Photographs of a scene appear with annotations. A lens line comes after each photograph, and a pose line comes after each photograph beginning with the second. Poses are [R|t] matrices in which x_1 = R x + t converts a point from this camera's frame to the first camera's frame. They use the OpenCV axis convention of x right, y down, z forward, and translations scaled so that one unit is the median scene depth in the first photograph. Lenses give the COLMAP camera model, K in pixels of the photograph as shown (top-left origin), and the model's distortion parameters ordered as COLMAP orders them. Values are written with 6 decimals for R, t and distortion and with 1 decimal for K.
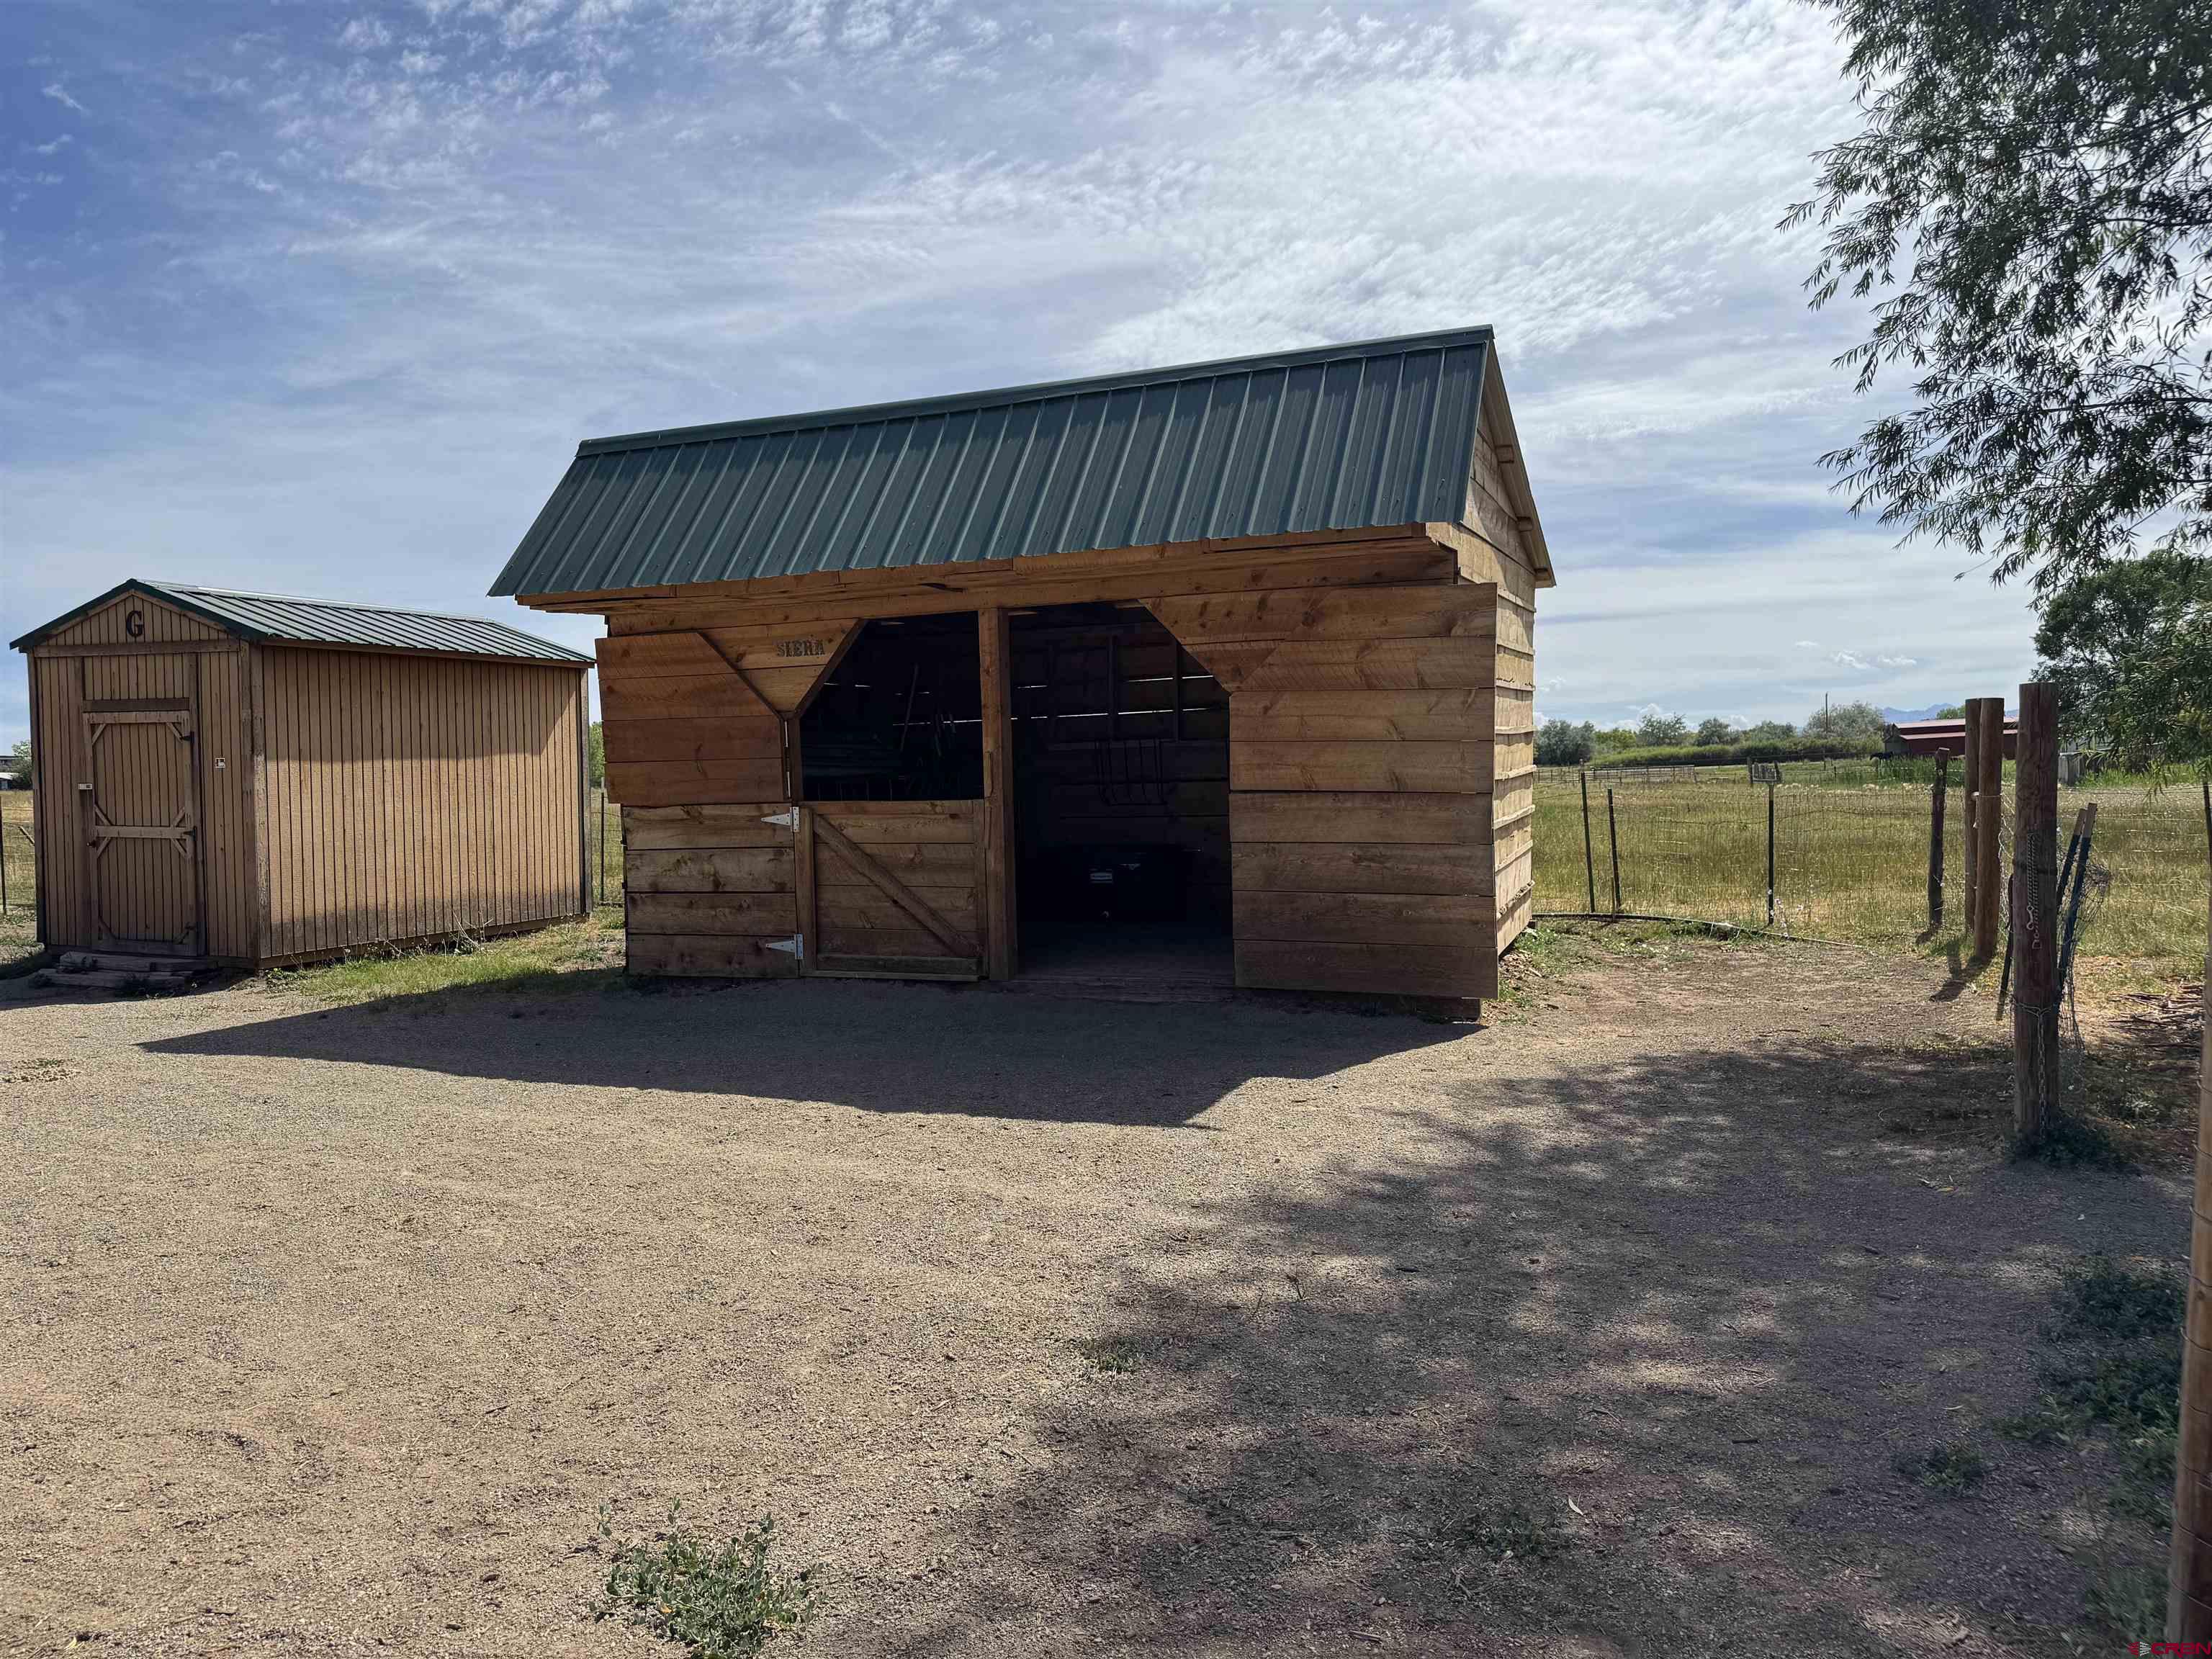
lens RADIAL K [[1583.2, 0, 1106.0], [0, 1583.2, 829.5], [0, 0, 1]] dist [0.006920, -0.020706]
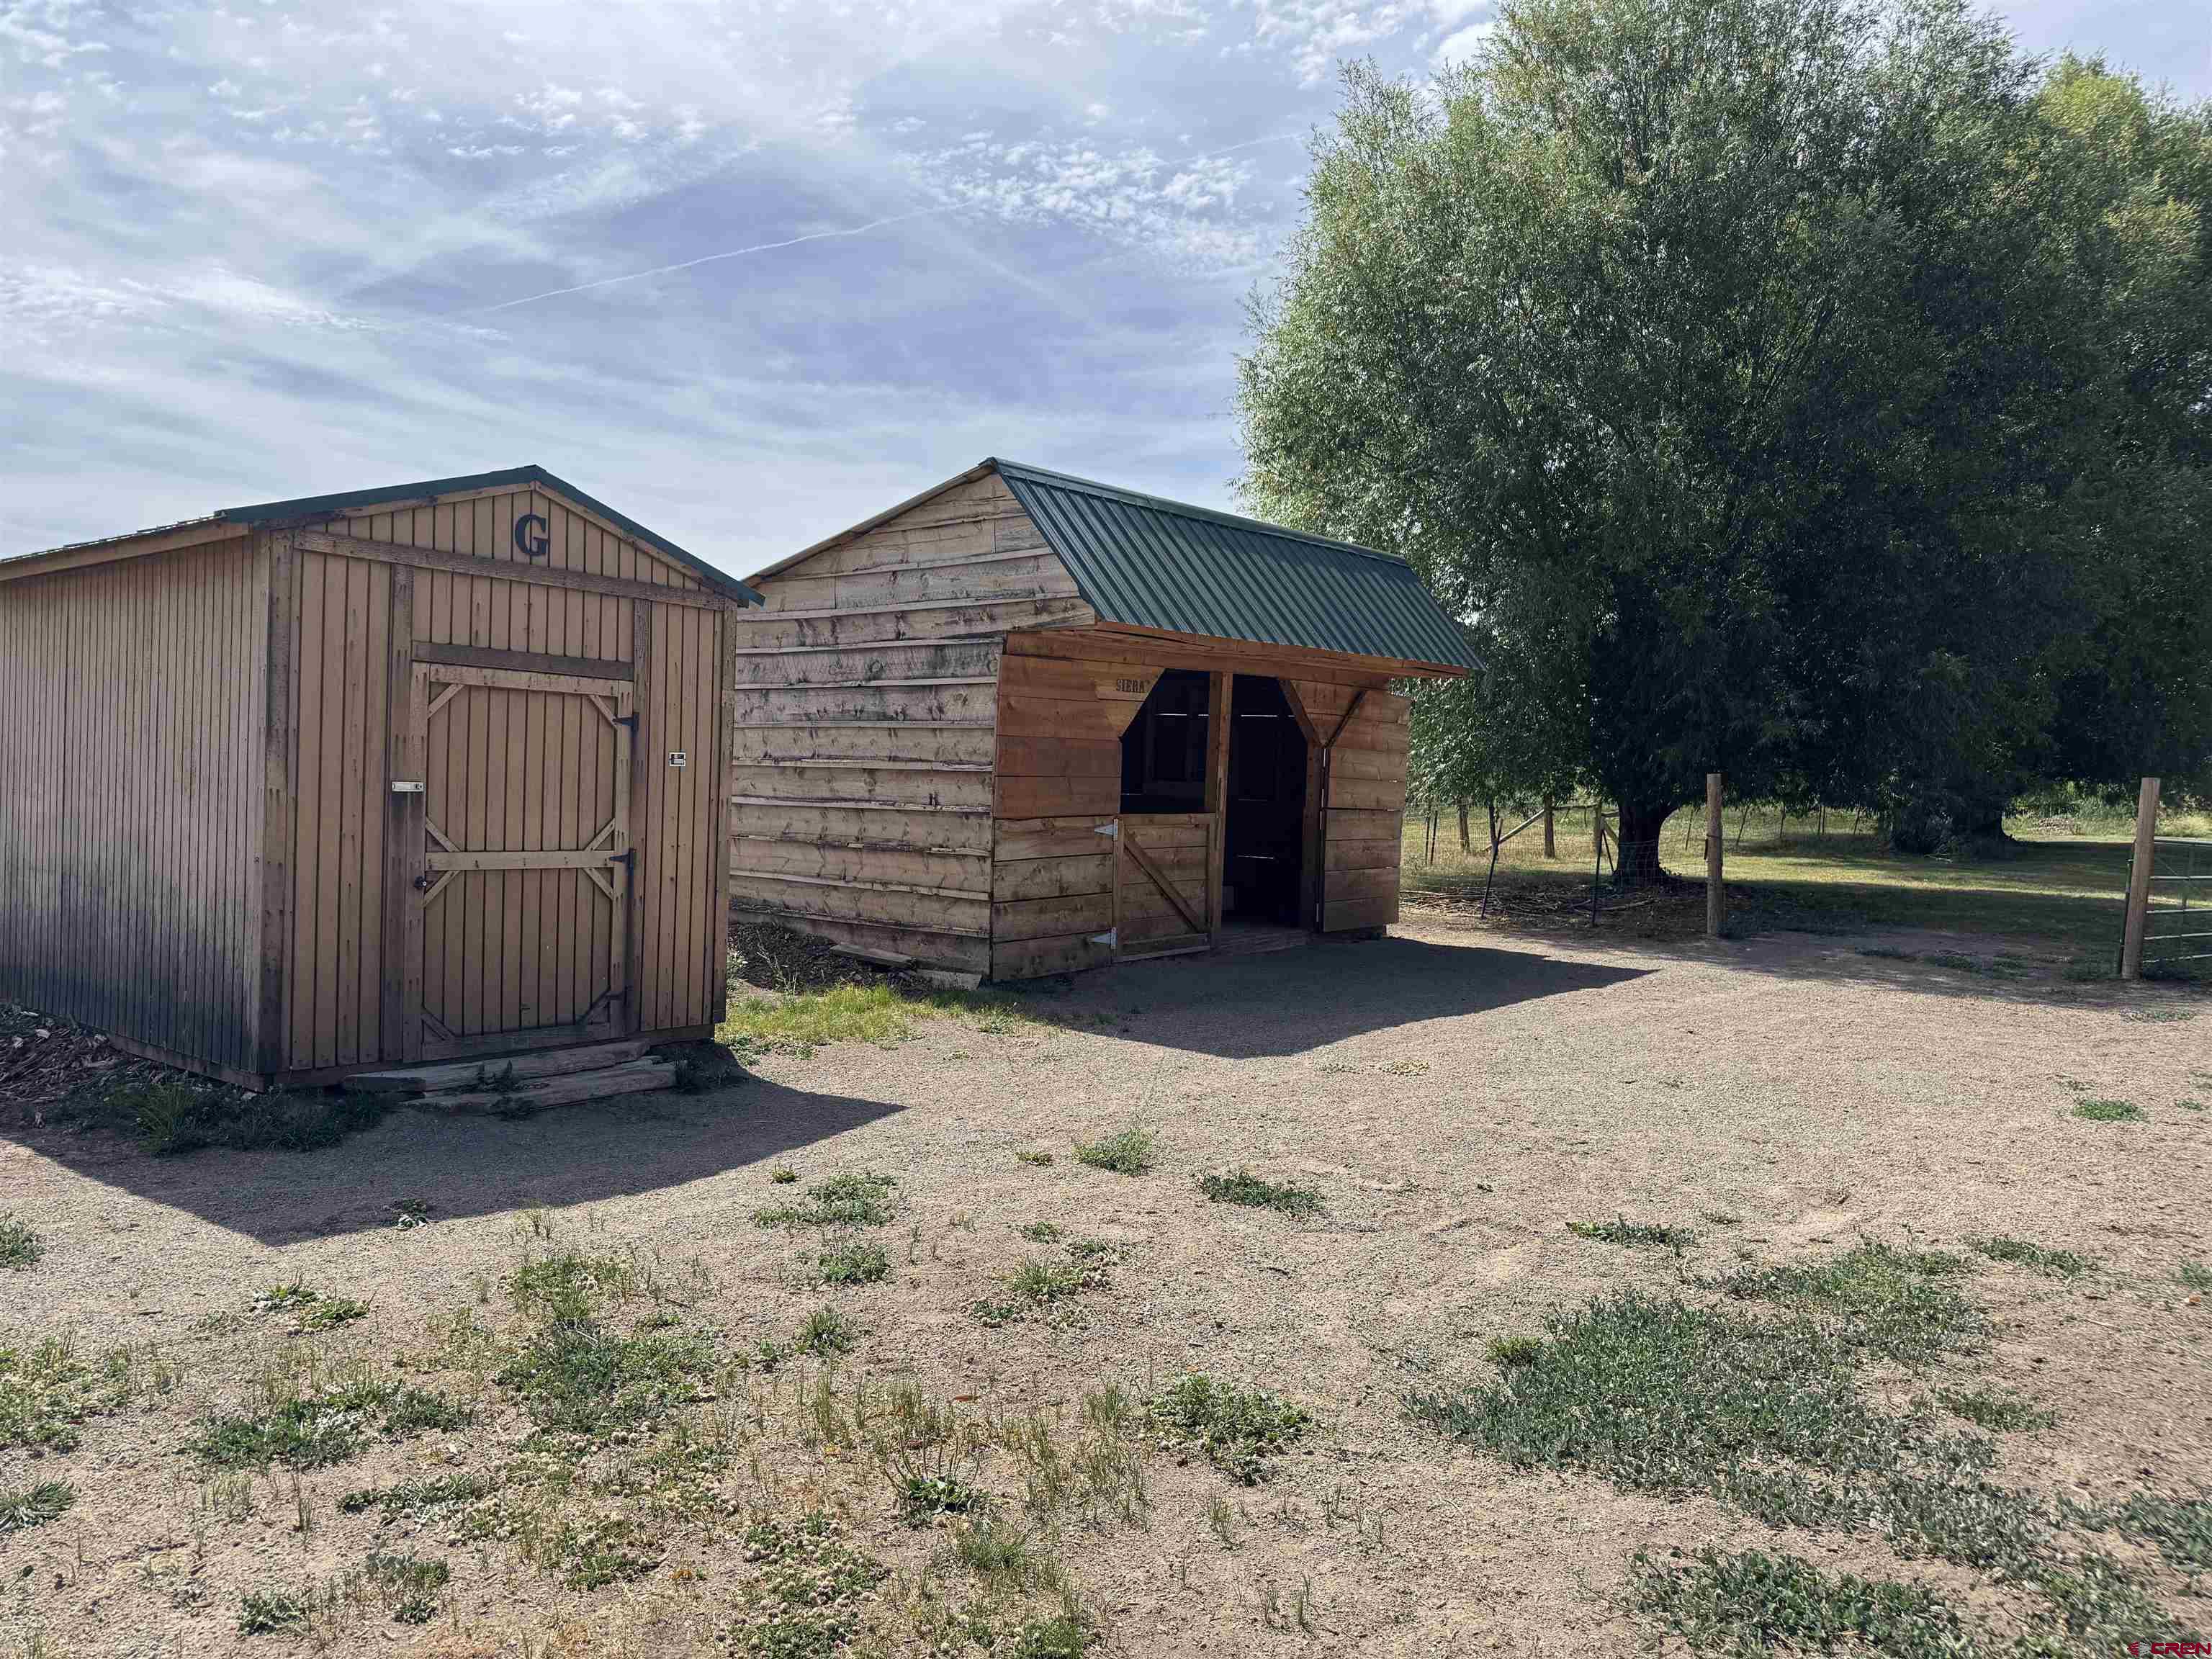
lens RADIAL K [[1583.2, 0, 1106.0], [0, 1583.2, 829.5], [0, 0, 1]] dist [0.006920, -0.020706]
pose [[0.272244, -0.008290, 0.962193, -1.278049], [0.012918, 0.999904, 0.004960, -0.011981], [-0.962142, 0.011079, 0.272325, 0.659067]]
